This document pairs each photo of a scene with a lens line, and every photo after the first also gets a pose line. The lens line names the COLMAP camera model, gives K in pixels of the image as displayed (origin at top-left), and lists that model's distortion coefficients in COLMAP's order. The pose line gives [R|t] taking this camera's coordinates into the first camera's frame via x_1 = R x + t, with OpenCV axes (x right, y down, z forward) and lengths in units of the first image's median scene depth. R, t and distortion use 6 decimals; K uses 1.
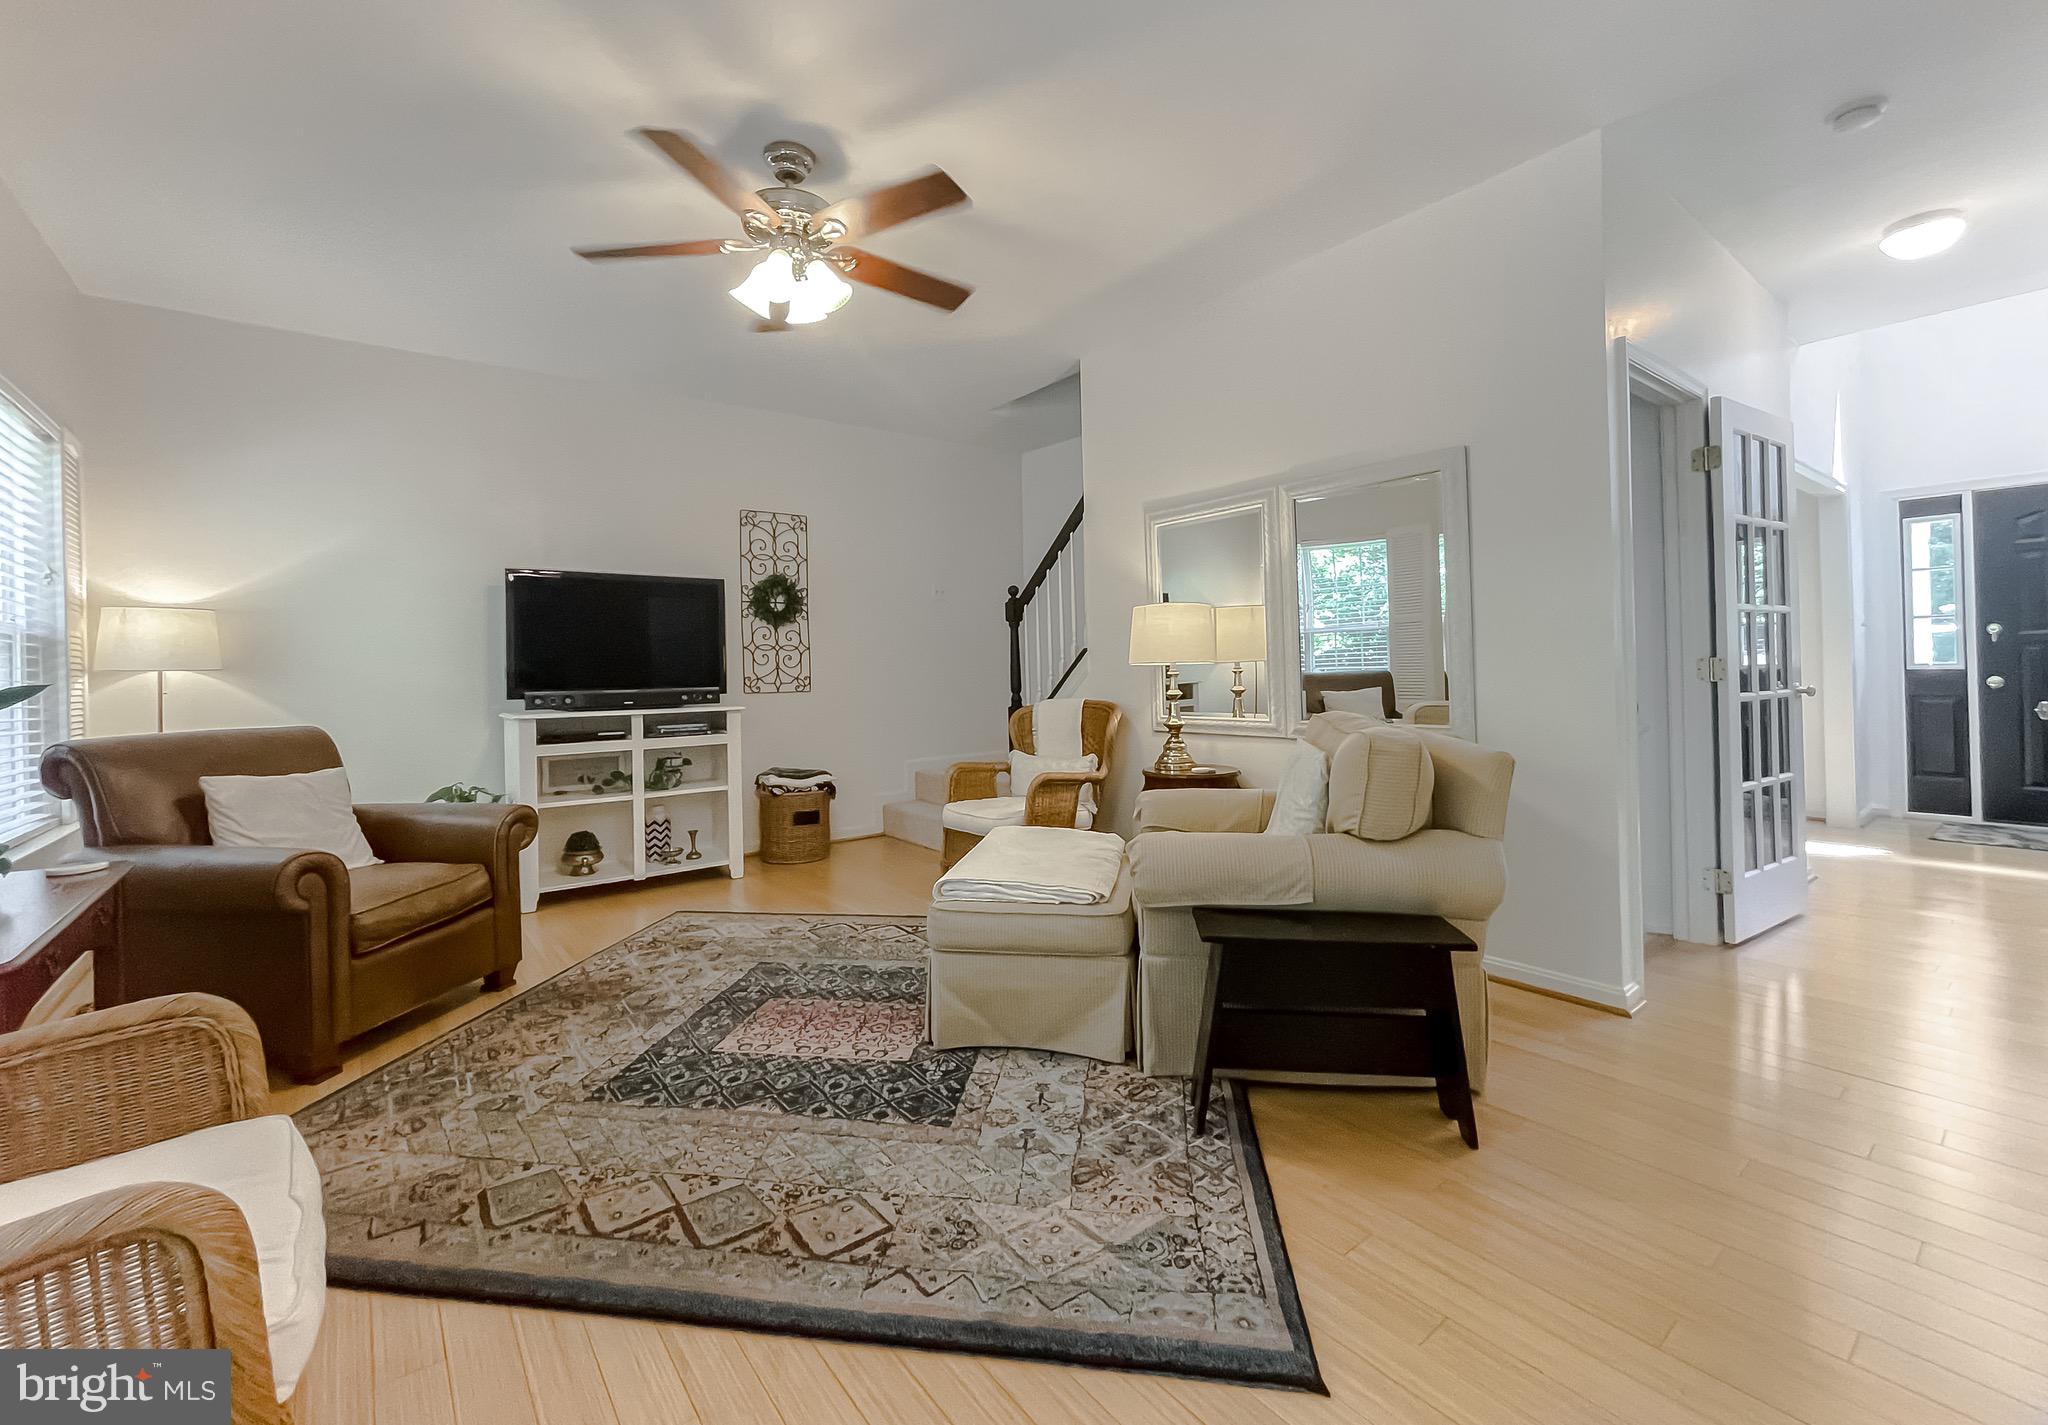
lens RADIAL K [[861.7, 0, 1027.0], [0, 861.7, 665.4], [0, 0, 1]] dist [0.000174, 0.000153]
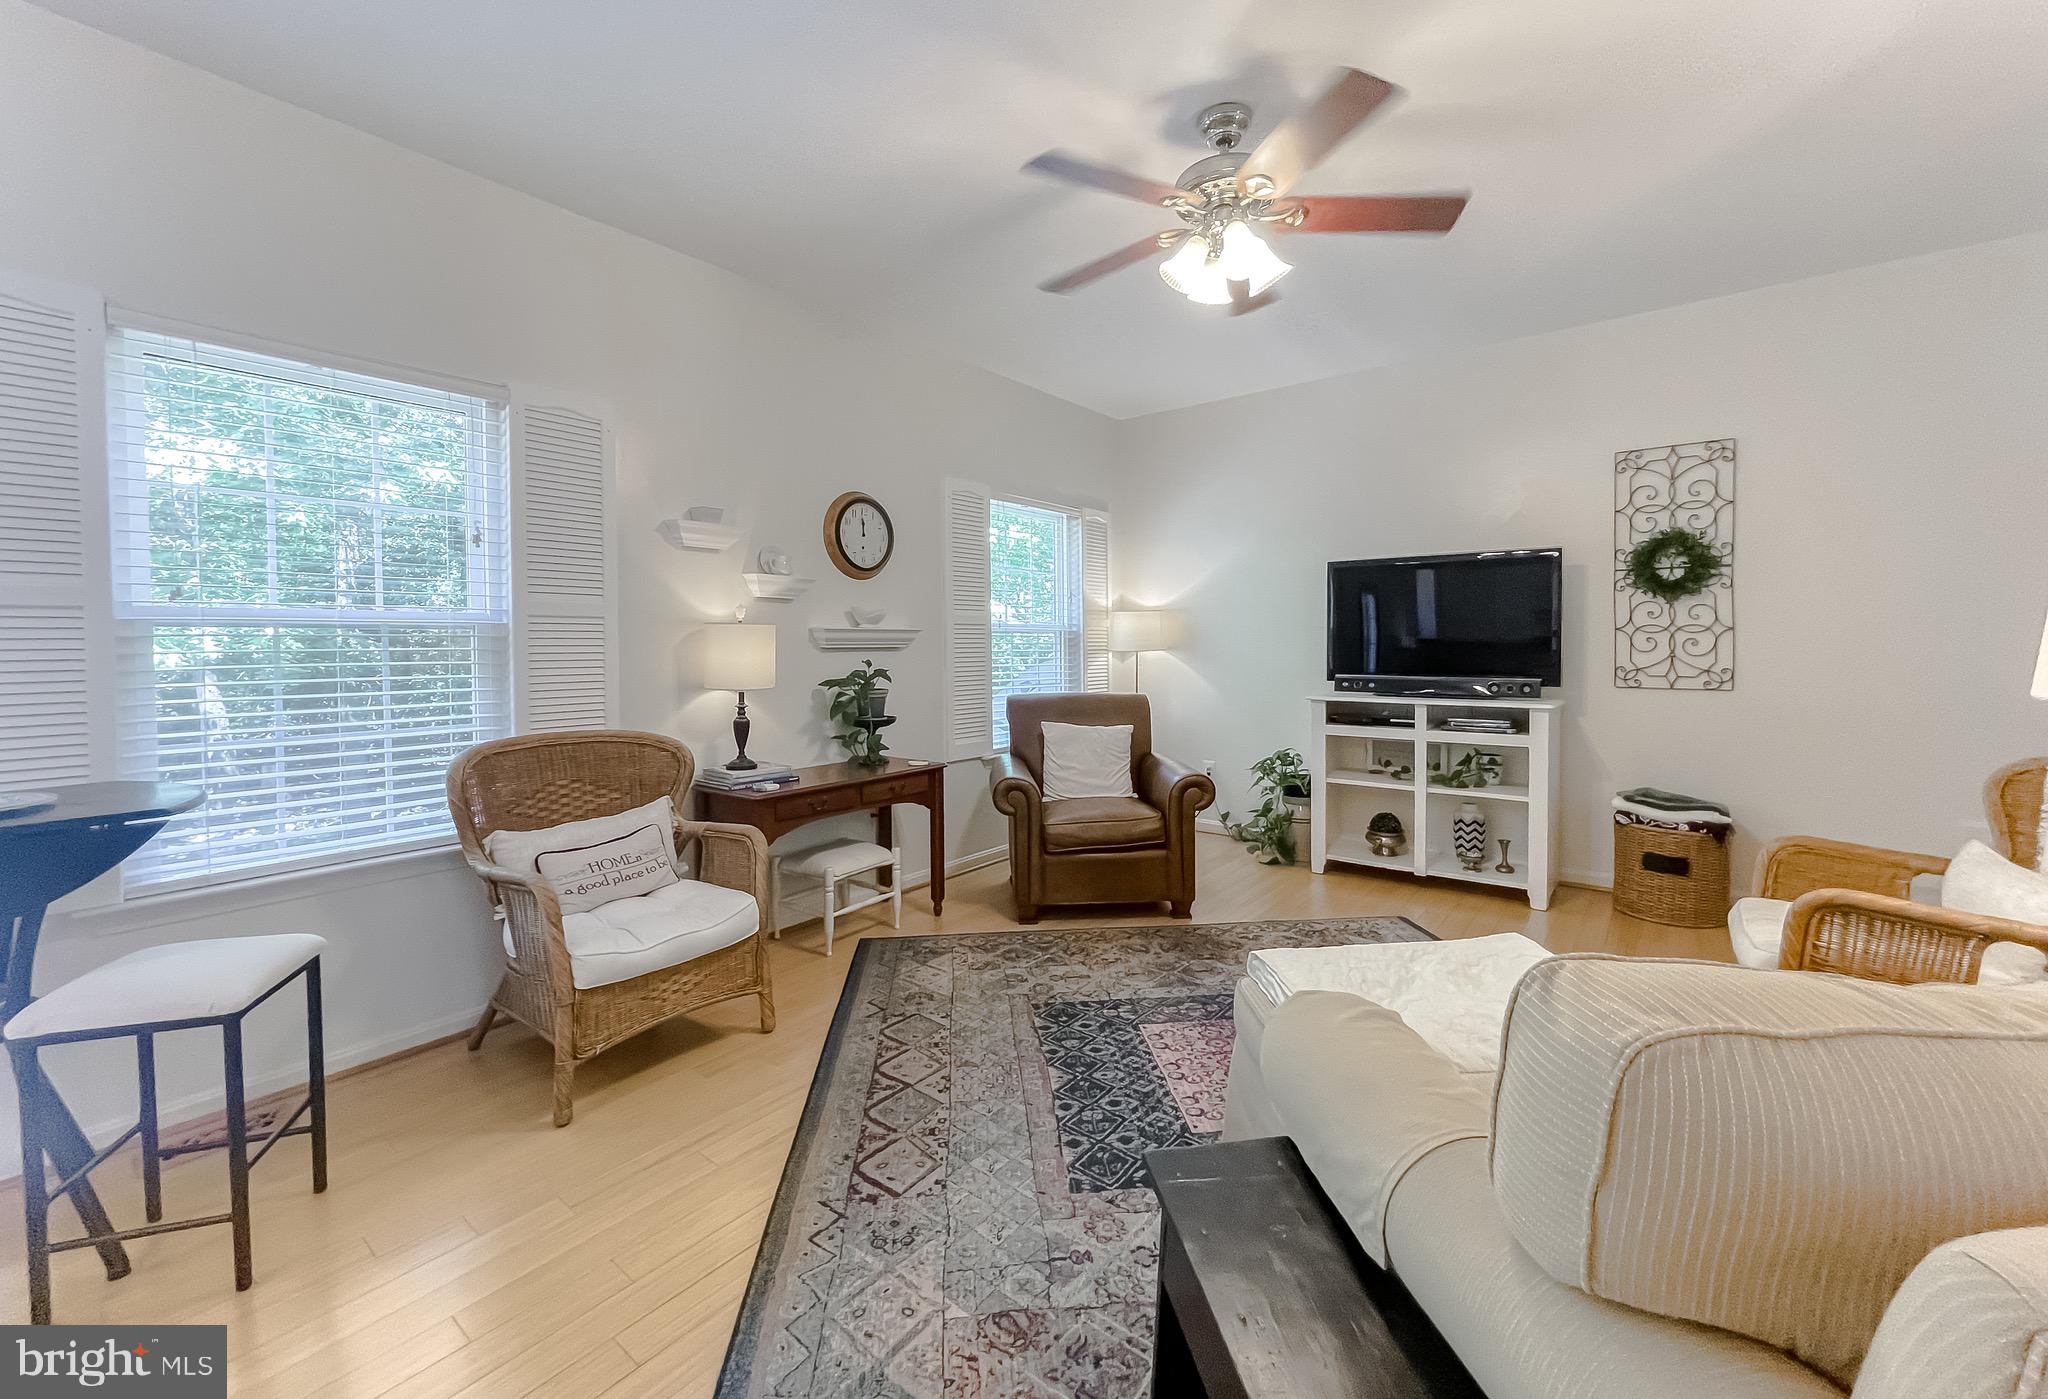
lens RADIAL K [[841.1, 0, 1012.2], [0, 841.1, 664.8], [0, 0, 1]] dist [-0.001324, -0.000198]
pose [[0.230310, 0.046328, -0.972014, 0.493792], [0.005703, 0.998785, 0.048956, -0.049198], [0.973101, -0.016818, 0.229766, 0.492360]]
